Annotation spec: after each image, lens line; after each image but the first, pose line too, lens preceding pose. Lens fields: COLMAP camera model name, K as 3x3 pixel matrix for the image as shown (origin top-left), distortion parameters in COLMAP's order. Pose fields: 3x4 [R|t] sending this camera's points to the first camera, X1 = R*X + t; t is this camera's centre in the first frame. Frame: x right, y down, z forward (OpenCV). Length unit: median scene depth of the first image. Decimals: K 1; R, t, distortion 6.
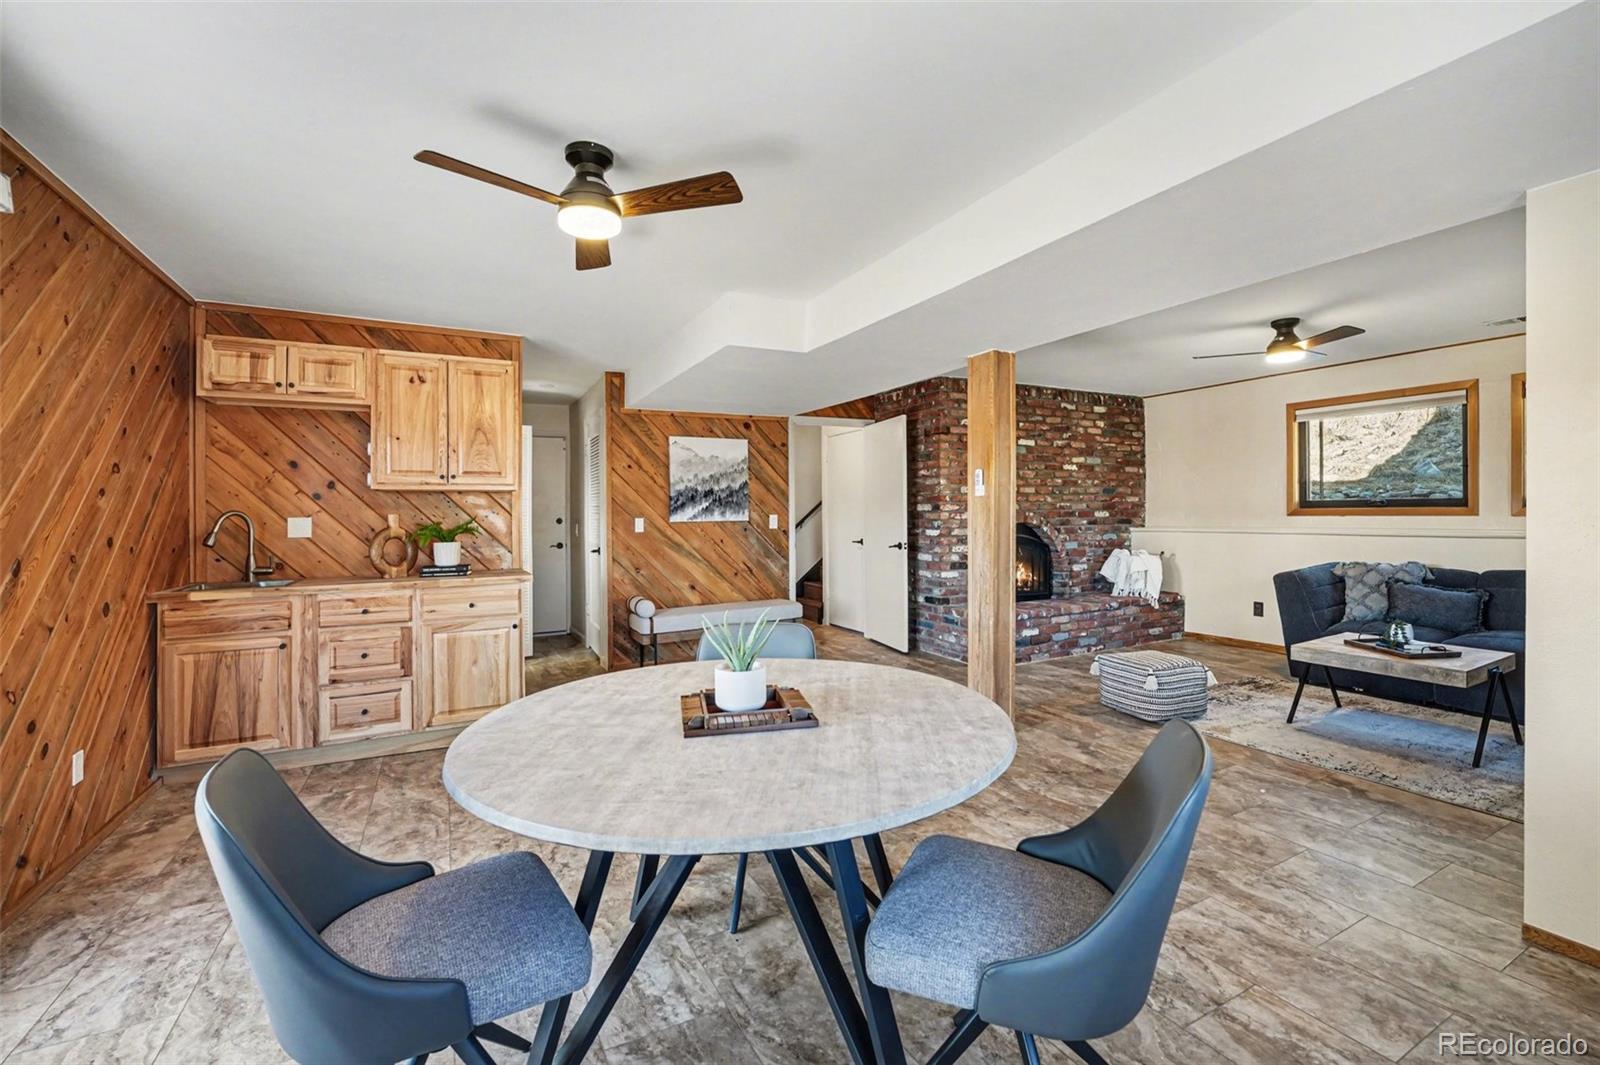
lens RADIAL K [[670.2, 0, 796.2], [0, 670.2, 517.1], [0, 0, 1]] dist [-0.001323, -0.000036]
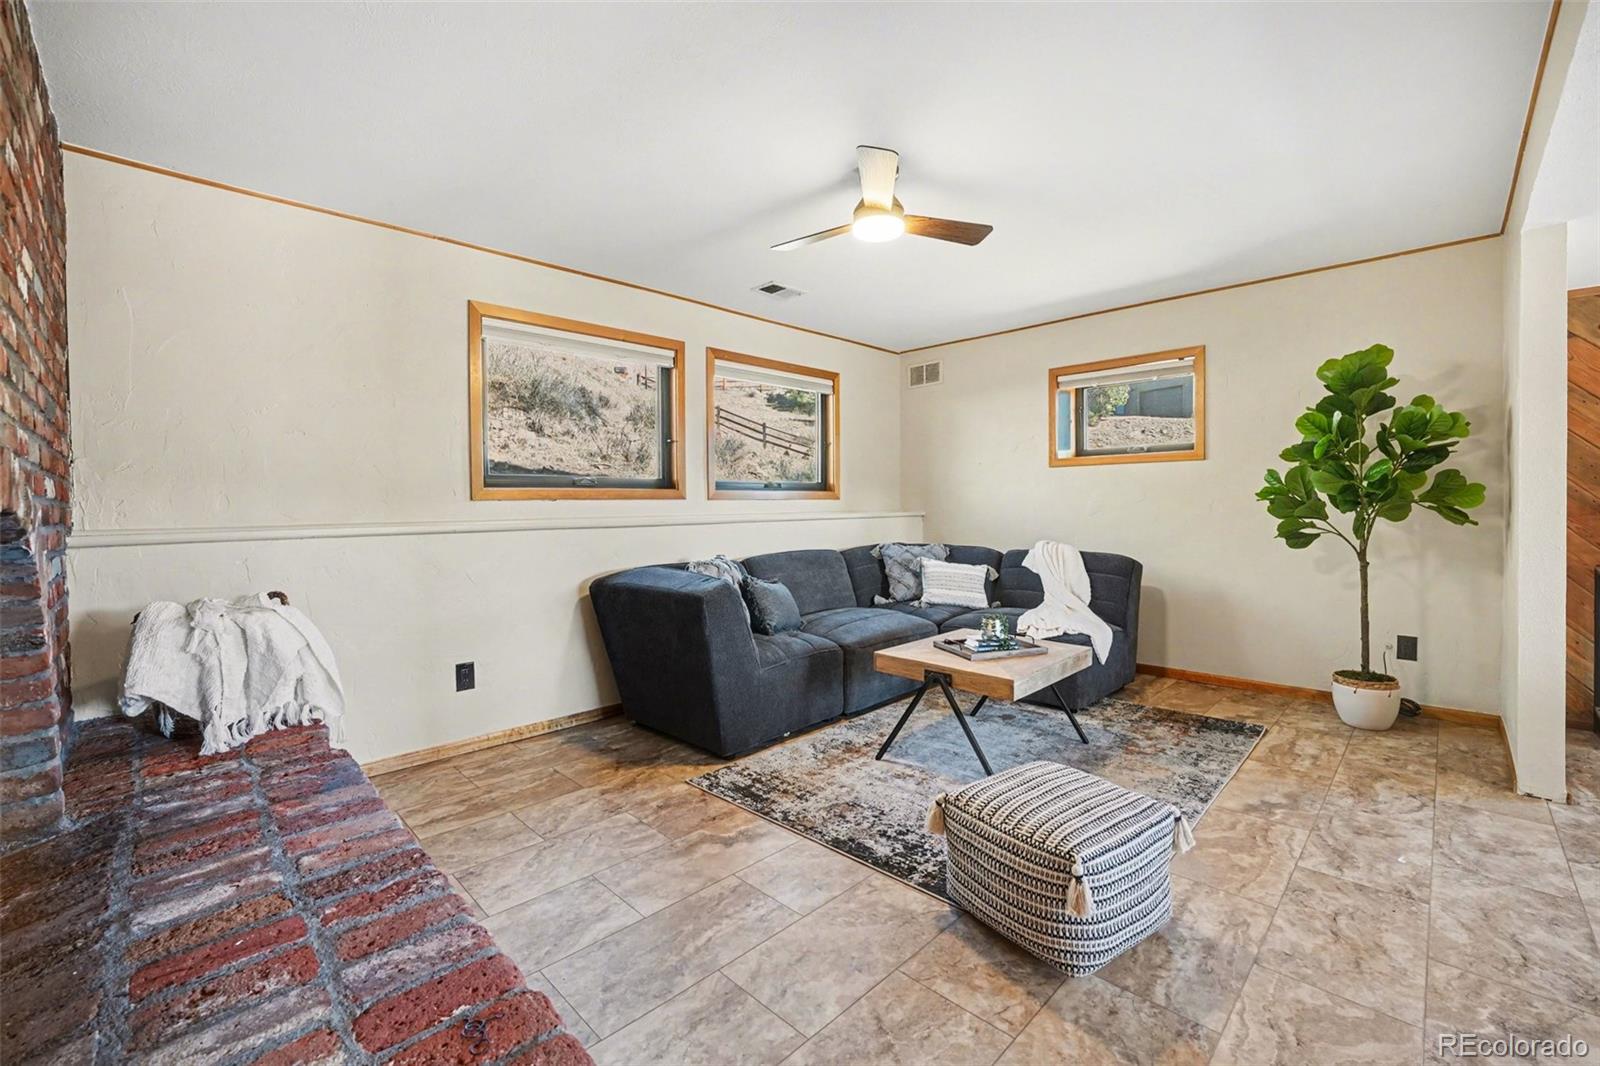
lens RADIAL K [[670.2, 0, 796.2], [0, 670.2, 517.6], [0, 0, 1]] dist [-0.001323, -0.000036]
pose [[-0.323175, -0.007347, 0.946311, 0.168338], [0.016195, 0.999780, 0.013293, 0.015073], [-0.946201, 0.019622, -0.322985, 1.355008]]
